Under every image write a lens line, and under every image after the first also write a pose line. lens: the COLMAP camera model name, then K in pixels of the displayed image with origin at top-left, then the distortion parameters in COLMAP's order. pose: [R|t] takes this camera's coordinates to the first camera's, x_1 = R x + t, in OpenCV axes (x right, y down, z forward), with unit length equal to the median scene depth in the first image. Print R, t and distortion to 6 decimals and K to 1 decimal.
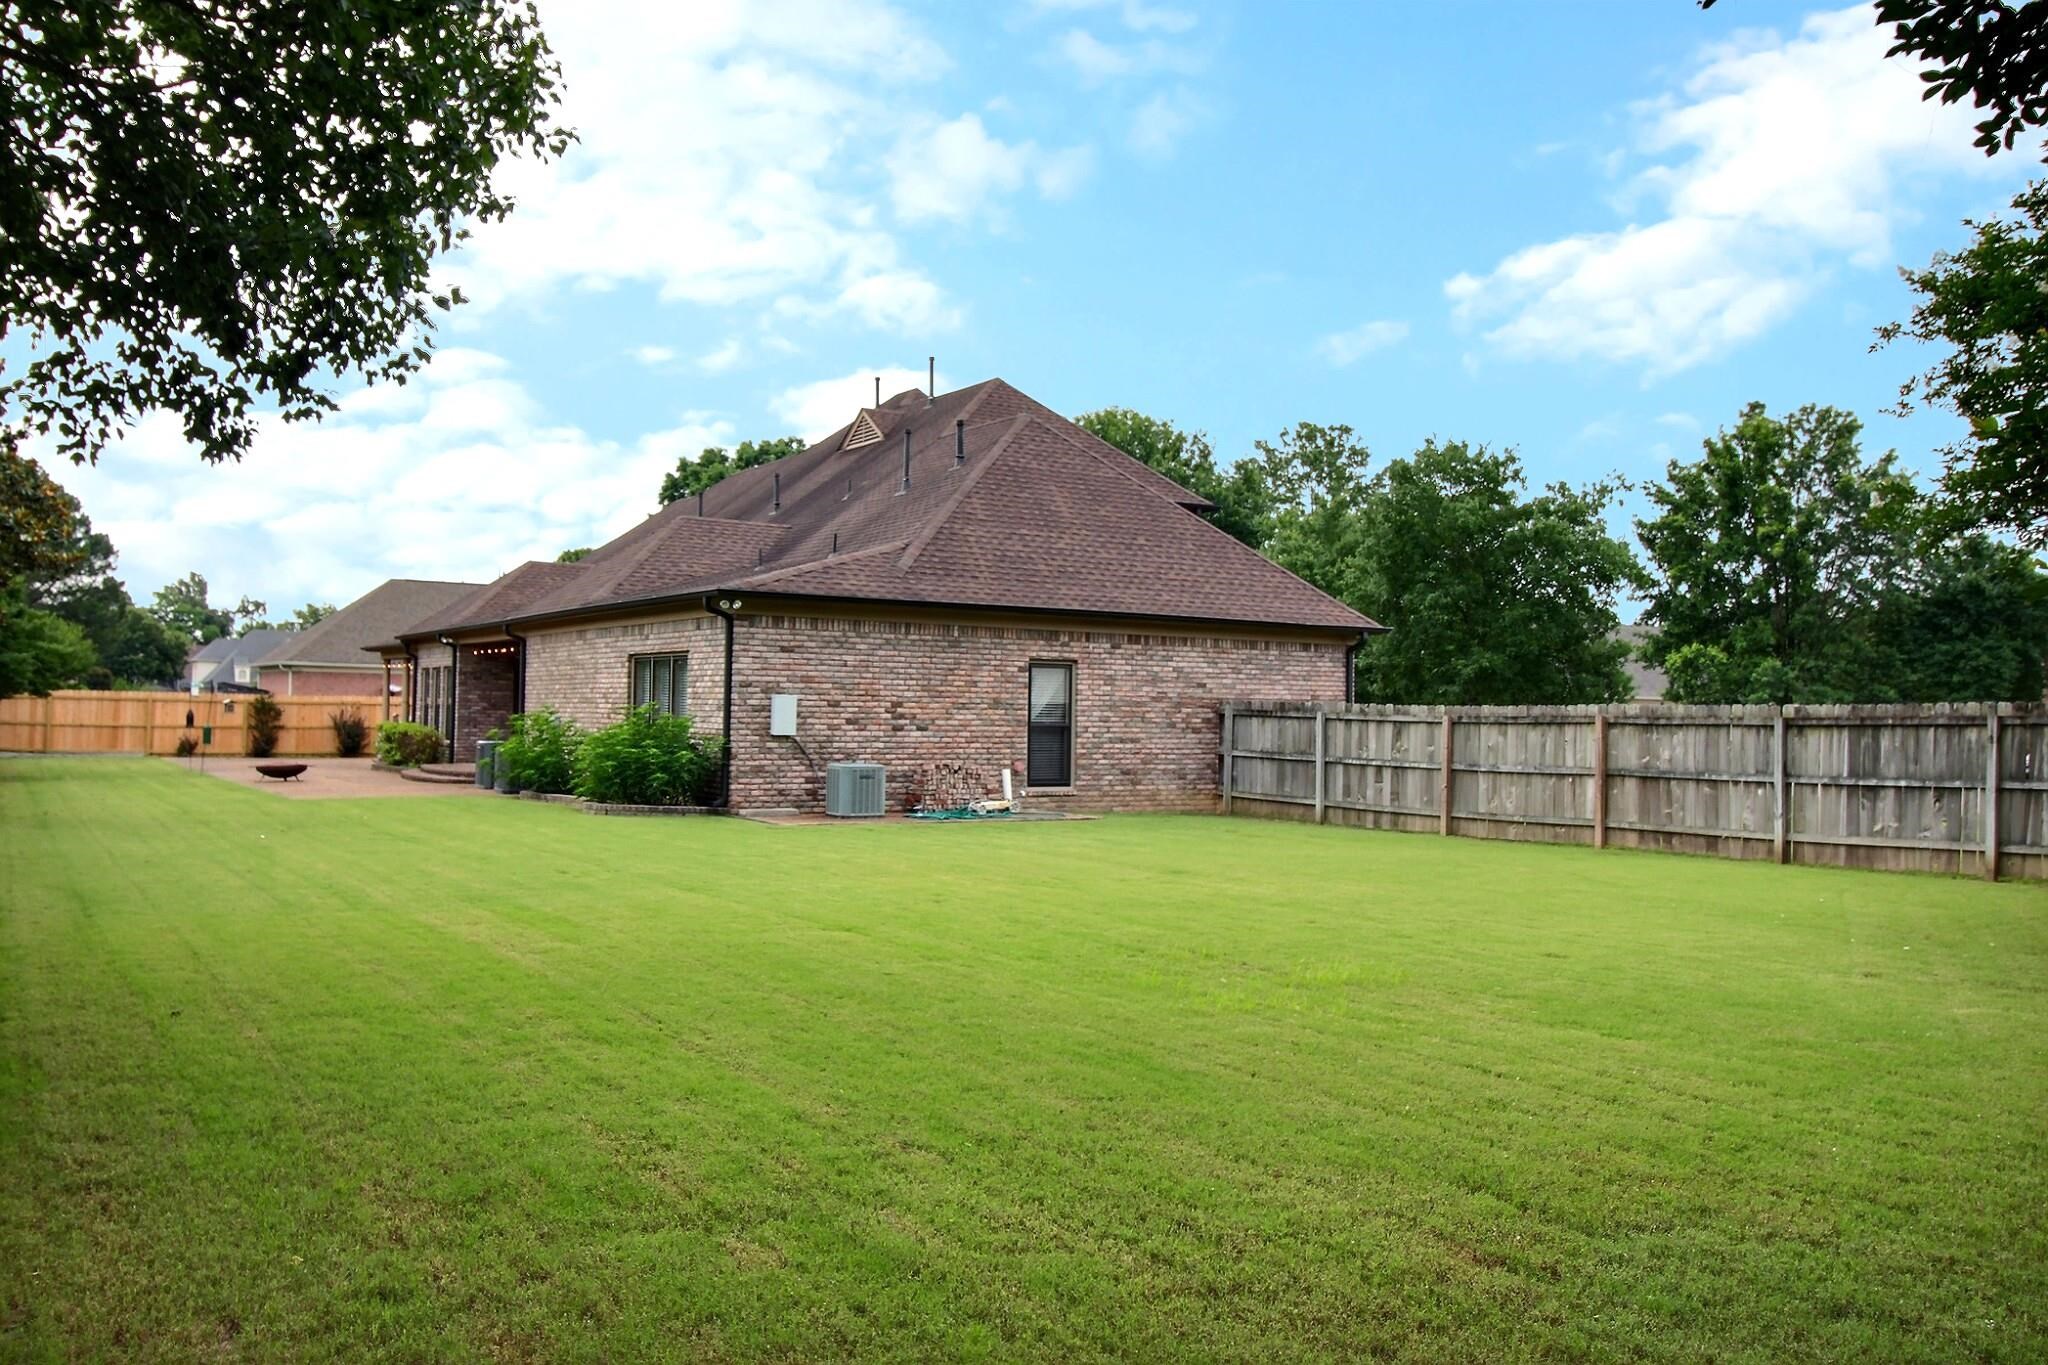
lens RADIAL K [[1664.4, 0, 1010.0], [0, 1664.4, 686.0], [0, 0, 1]] dist [0.019001, 0.004392]
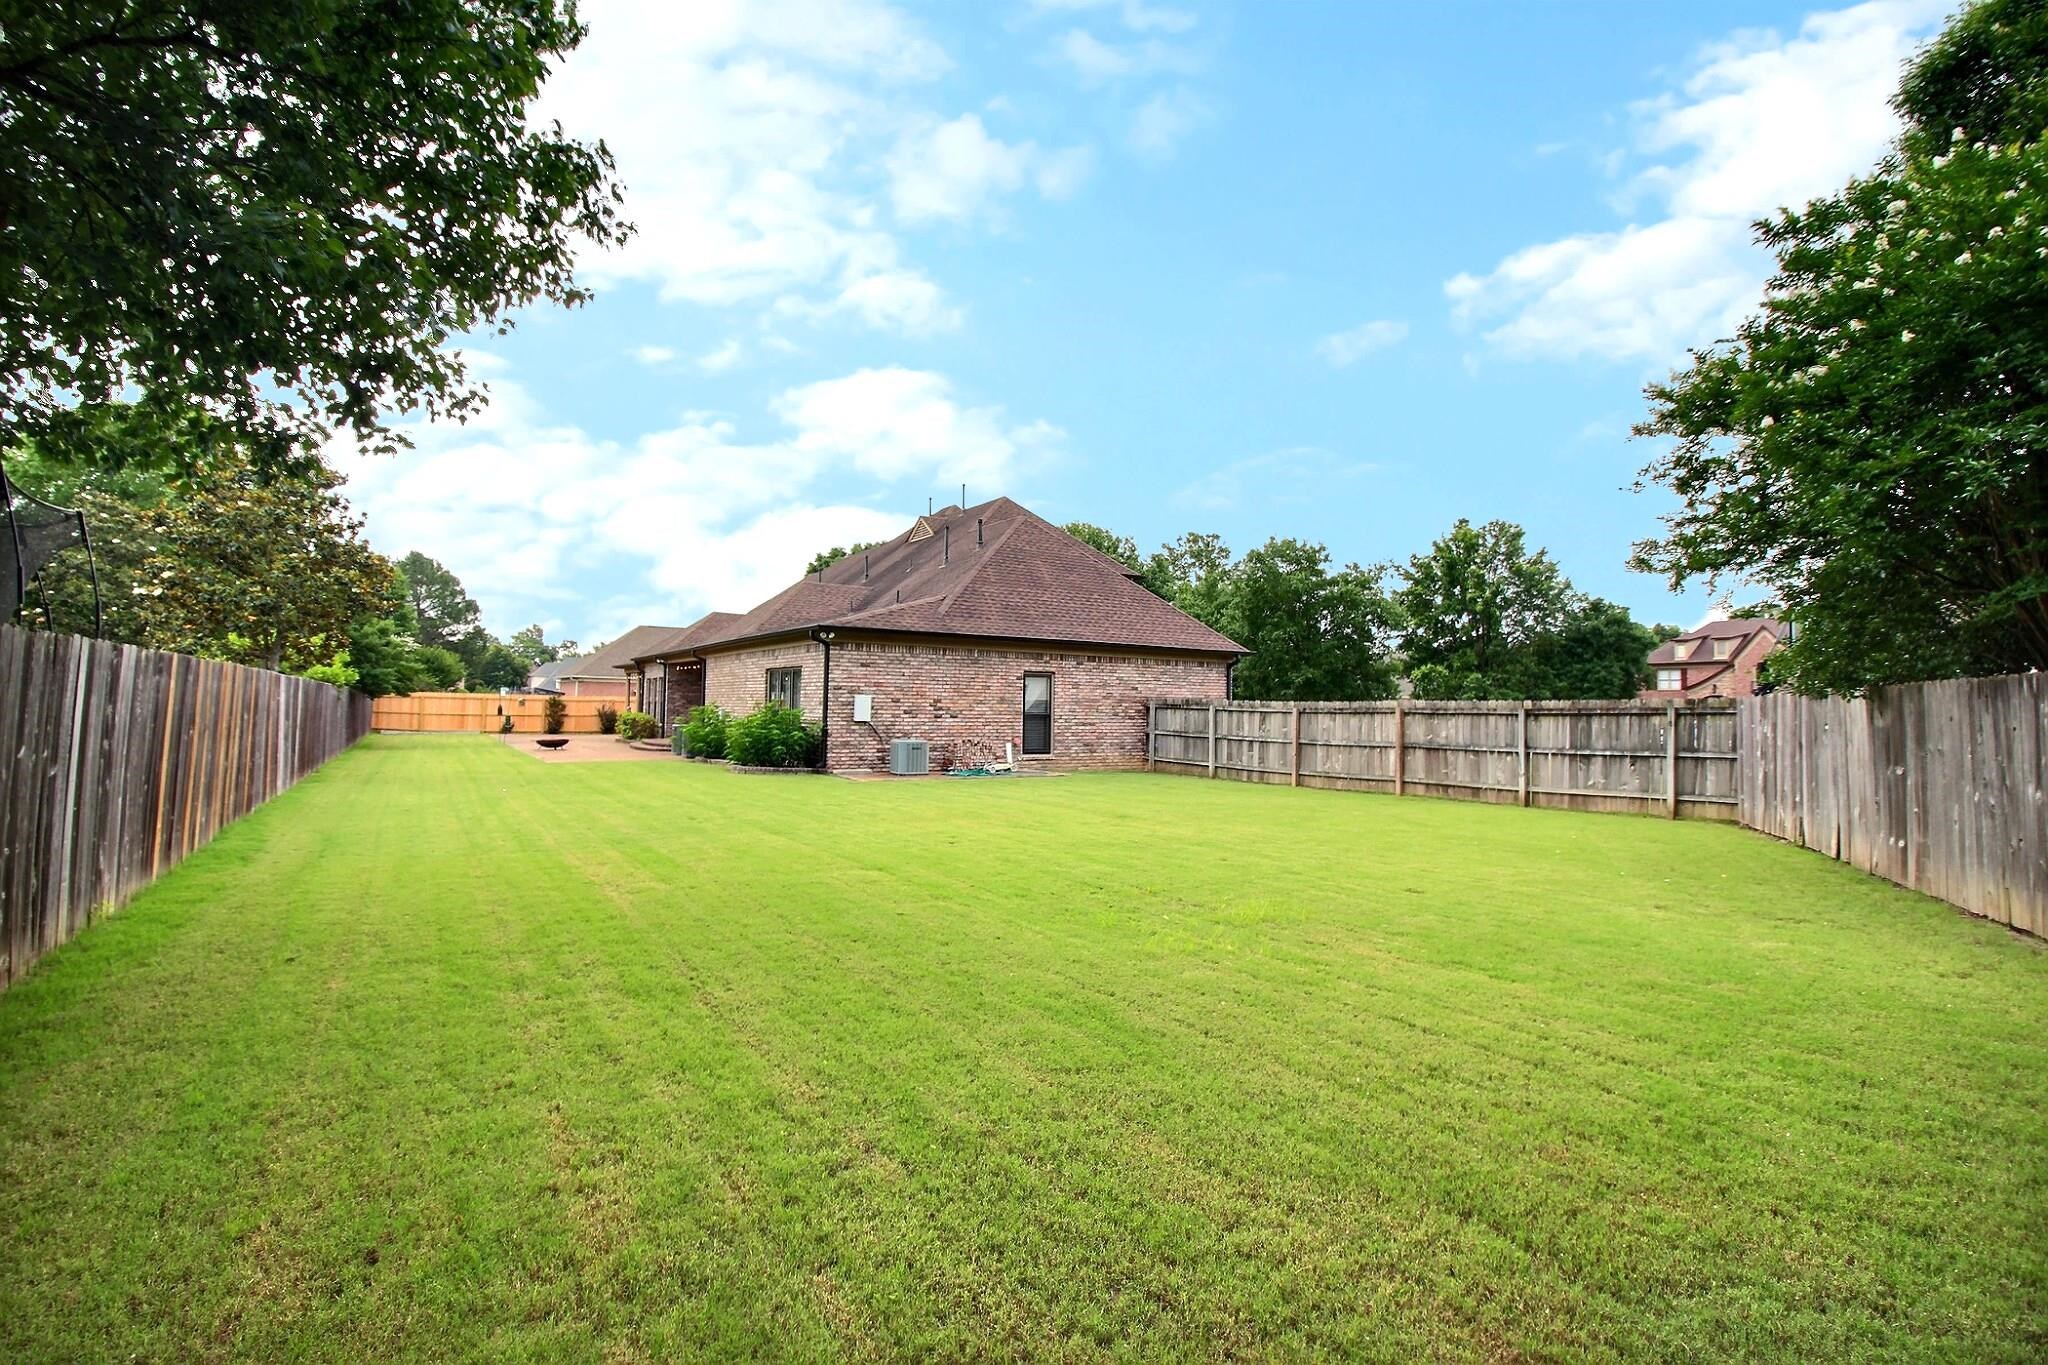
lens RADIAL K [[975.8, 0, 1023.7], [0, 975.8, 683.0], [0, 0, 1]] dist [-0.009141, -0.007422]
pose [[0.999977, -0.000545, 0.006703, 0.005616], [0.000597, 0.999970, -0.007771, 0.001479], [-0.006699, 0.007774, 0.999947, 0.097183]]
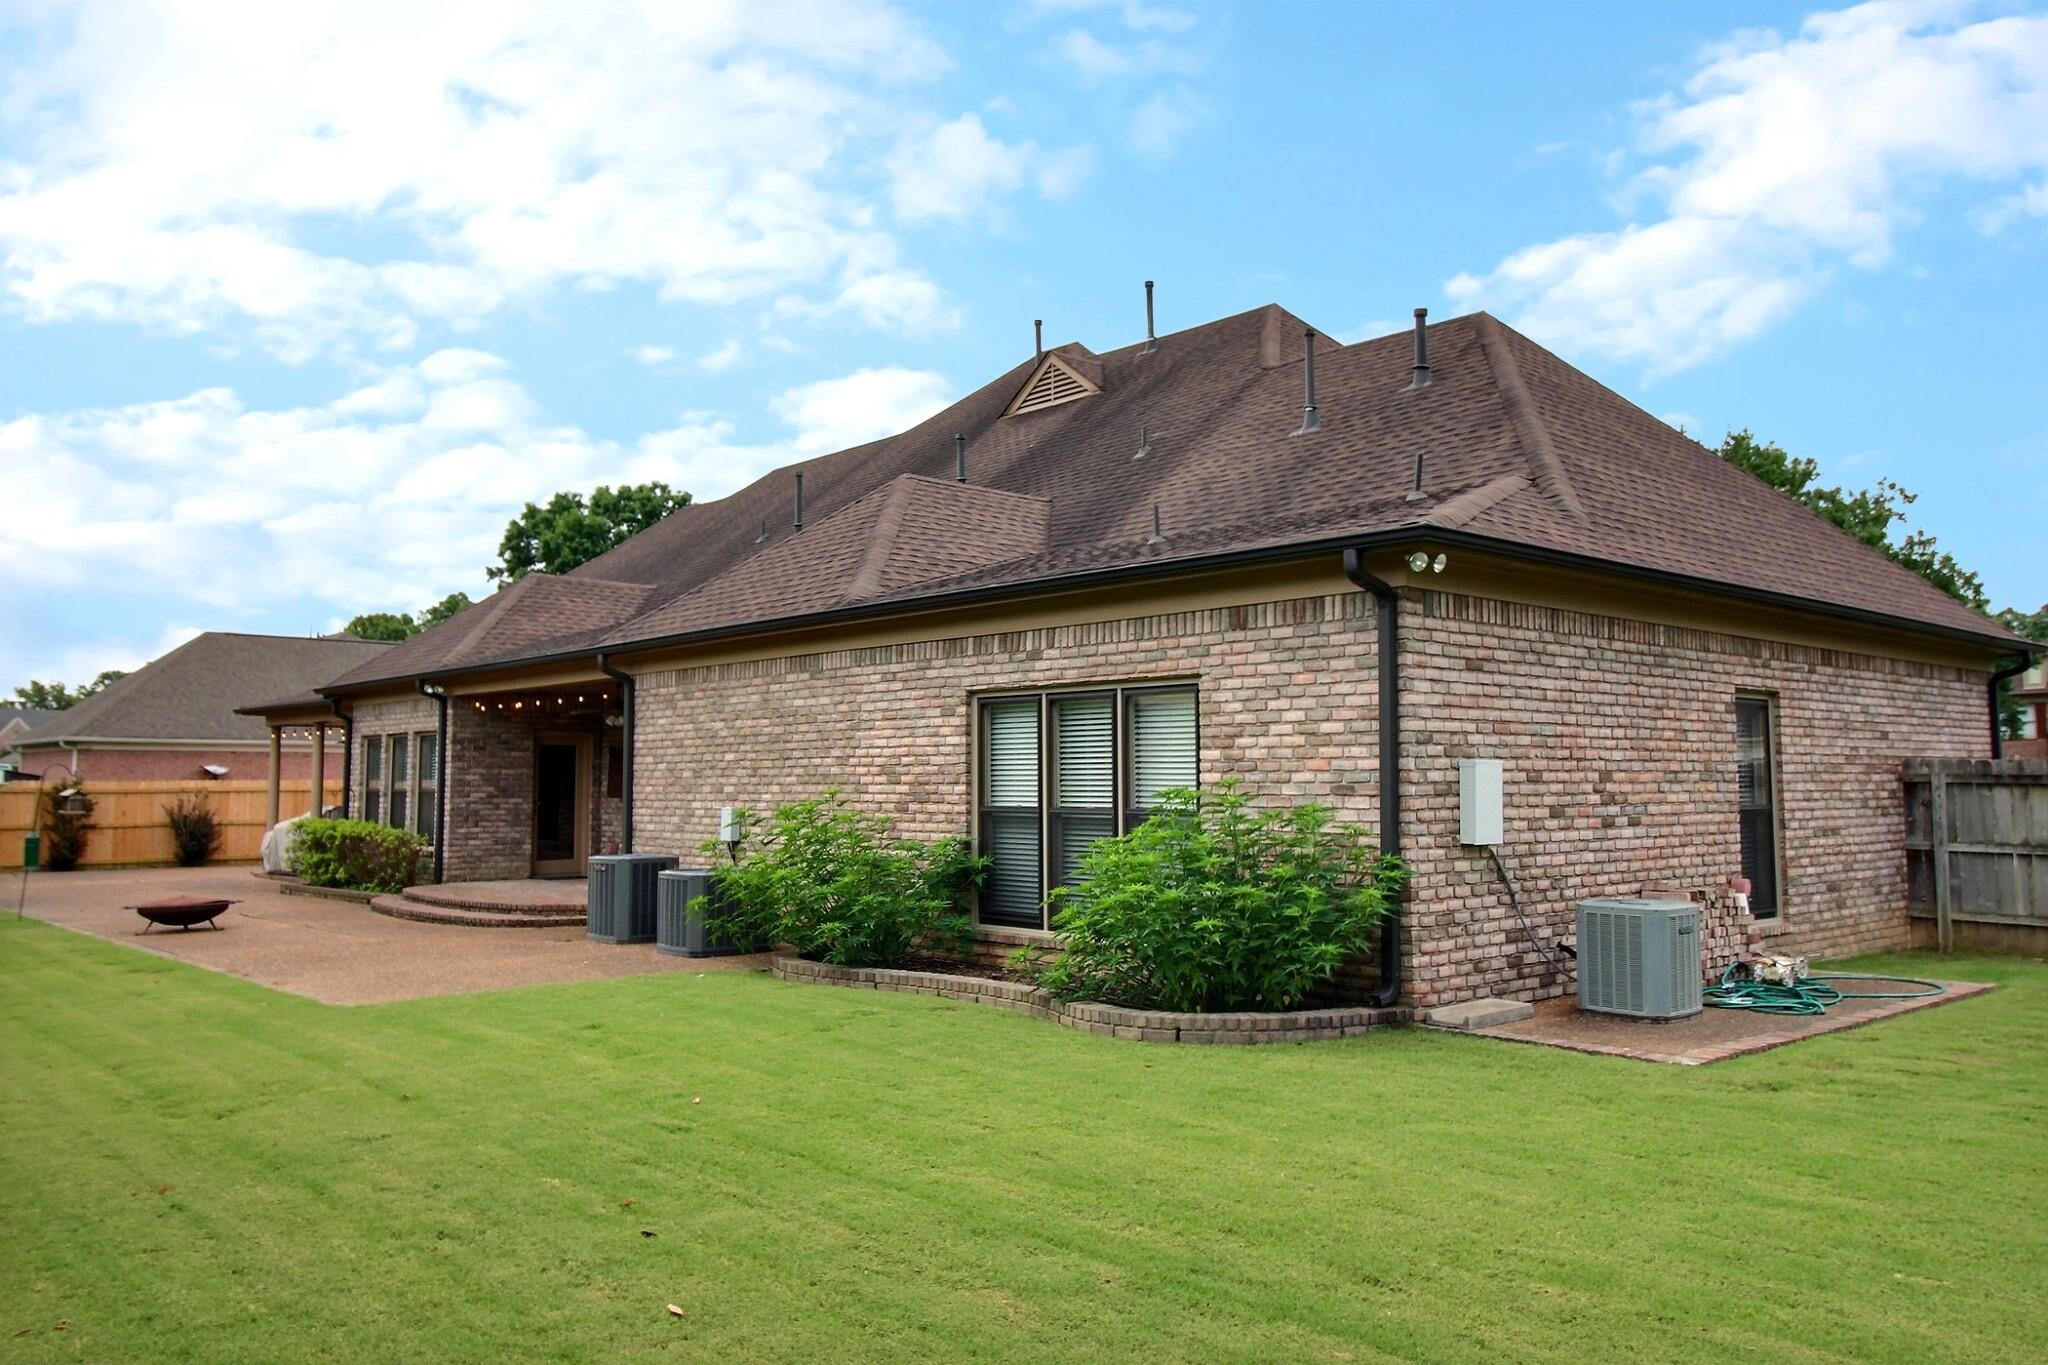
lens RADIAL K [[1566.7, 0, 1017.1], [0, 1566.7, 673.6], [0, 0, 1]] dist [0.012536, -0.006596]
pose [[0.985244, -0.006739, 0.171021, -0.322068], [0.015864, 0.998519, -0.052045, 0.001913], [-0.170417, 0.053990, 0.983892, 0.544897]]
